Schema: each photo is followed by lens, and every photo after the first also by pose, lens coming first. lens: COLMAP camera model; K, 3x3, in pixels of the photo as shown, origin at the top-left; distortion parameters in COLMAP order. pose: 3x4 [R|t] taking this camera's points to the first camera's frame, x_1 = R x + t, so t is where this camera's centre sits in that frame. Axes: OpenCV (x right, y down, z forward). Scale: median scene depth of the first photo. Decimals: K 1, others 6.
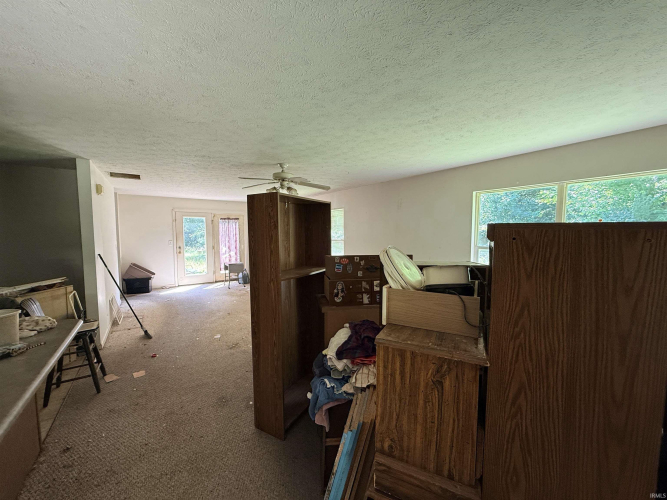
lens RADIAL K [[264.3, 0, 332.2], [0, 264.3, 250.1], [0, 0, 1]] dist [-0.001016, 0.000015]
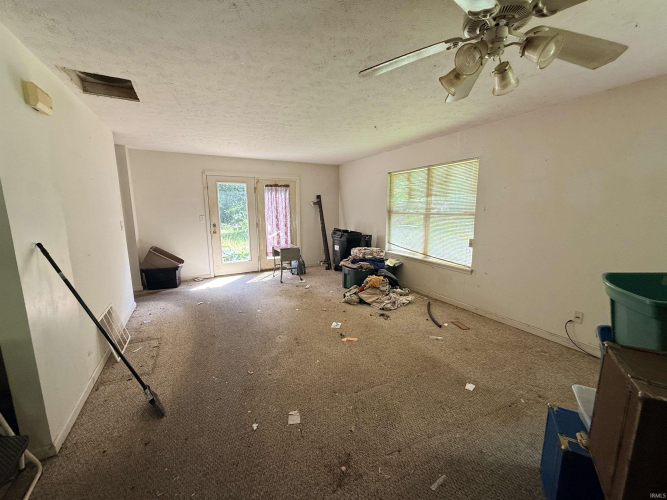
lens RADIAL K [[264.3, 0, 330.4], [0, 264.3, 250.3], [0, 0, 1]] dist [-0.001016, 0.000015]
pose [[0.993195, 0.011352, -0.115909, -0.163207], [-0.000862, 0.995928, 0.090147, -0.006422], [0.116460, -0.089434, 0.989161, 0.291072]]
